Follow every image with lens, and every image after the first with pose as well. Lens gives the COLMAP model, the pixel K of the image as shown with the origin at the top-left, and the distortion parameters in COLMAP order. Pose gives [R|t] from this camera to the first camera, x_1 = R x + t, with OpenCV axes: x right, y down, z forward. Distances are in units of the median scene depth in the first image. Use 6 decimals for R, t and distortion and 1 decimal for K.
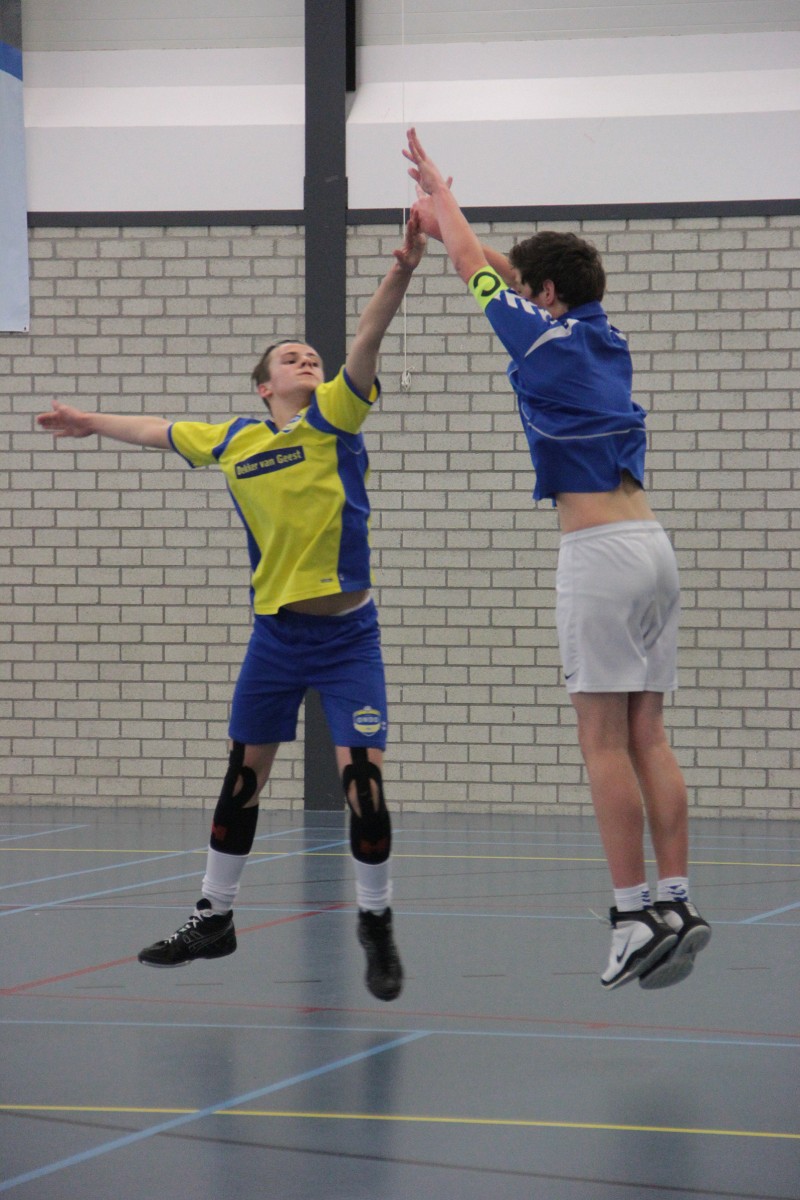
lens RADIAL K [[5147.0, 0, 400.0], [0, 5147.0, 600.0], [0, 0, 1]] dist [1.465378, 0.455124]
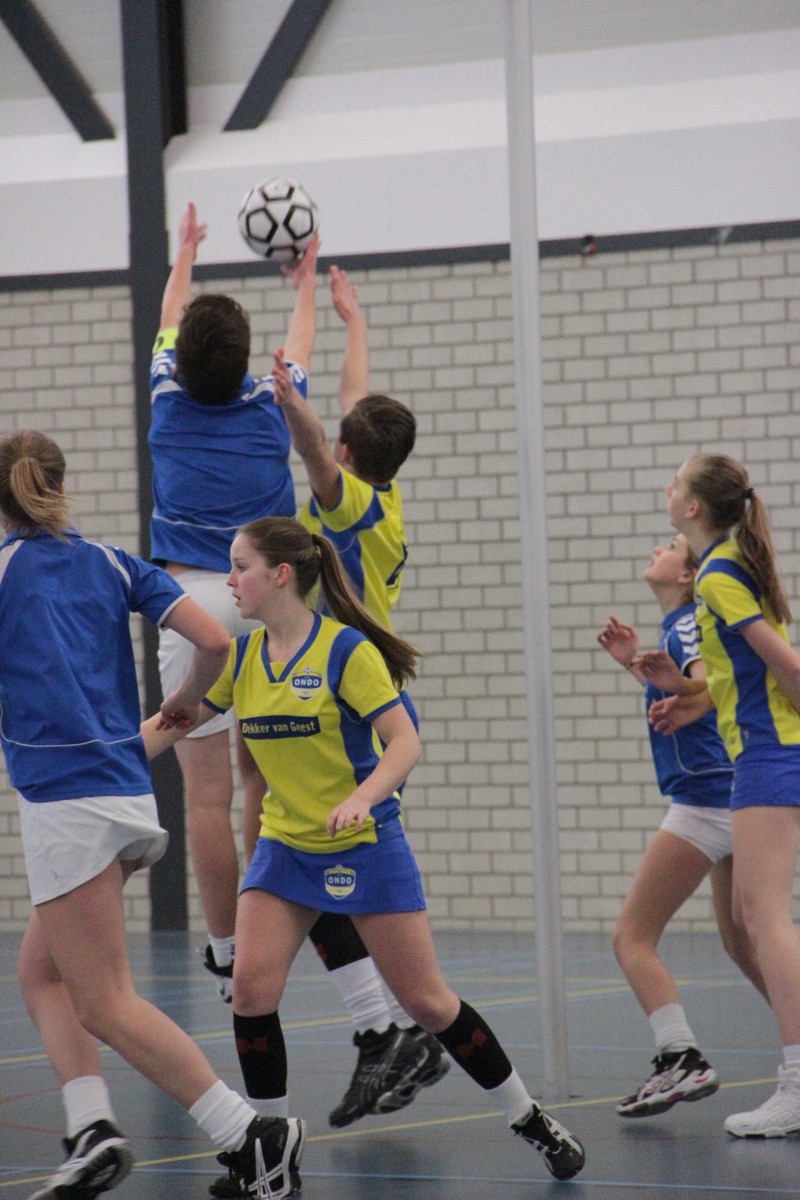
lens RADIAL K [[7047.1, 0, 400.0], [0, 7047.1, 600.0], [0, 0, 1]] dist [1.963930, -6.959032]
pose [[0.932650, -0.032782, -0.359291, 0.436944], [0.029196, 0.999455, -0.015404, 0.003023], [0.359600, 0.003876, 0.933099, -0.128780]]
